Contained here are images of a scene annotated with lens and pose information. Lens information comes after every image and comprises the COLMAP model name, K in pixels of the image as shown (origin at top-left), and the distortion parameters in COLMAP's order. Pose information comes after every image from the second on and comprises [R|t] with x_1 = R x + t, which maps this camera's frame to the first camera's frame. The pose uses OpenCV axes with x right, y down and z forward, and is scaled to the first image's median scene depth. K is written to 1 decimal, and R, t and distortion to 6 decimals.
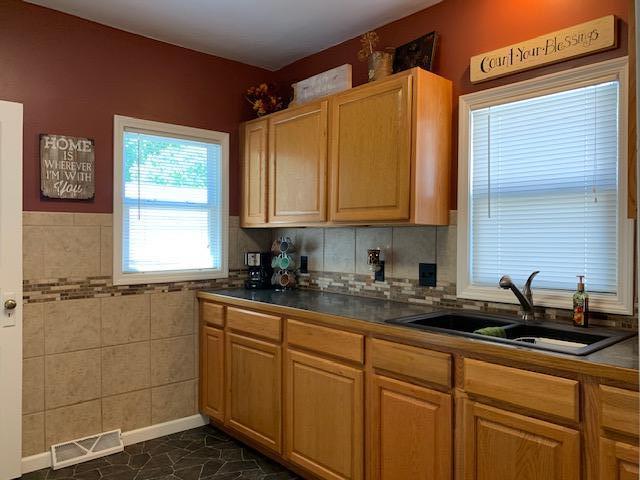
lens RADIAL K [[499.9, 0, 320.0], [0, 499.9, 240.0], [0, 0, 1]] dist [0.055310, -0.039519]
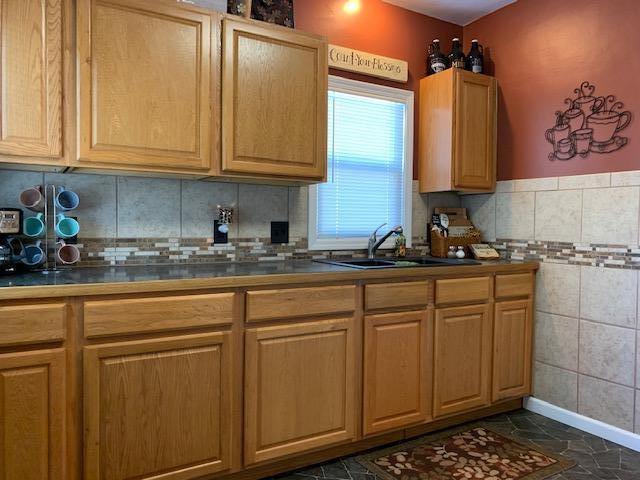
lens RADIAL K [[499.9, 0, 320.0], [0, 499.9, 240.0], [0, 0, 1]] dist [0.055310, -0.039519]
pose [[0.190606, -0.035914, 0.981009, -0.722376], [-0.003425, 0.999300, 0.037249, 0.042313], [-0.981661, -0.010460, 0.190350, 0.655710]]
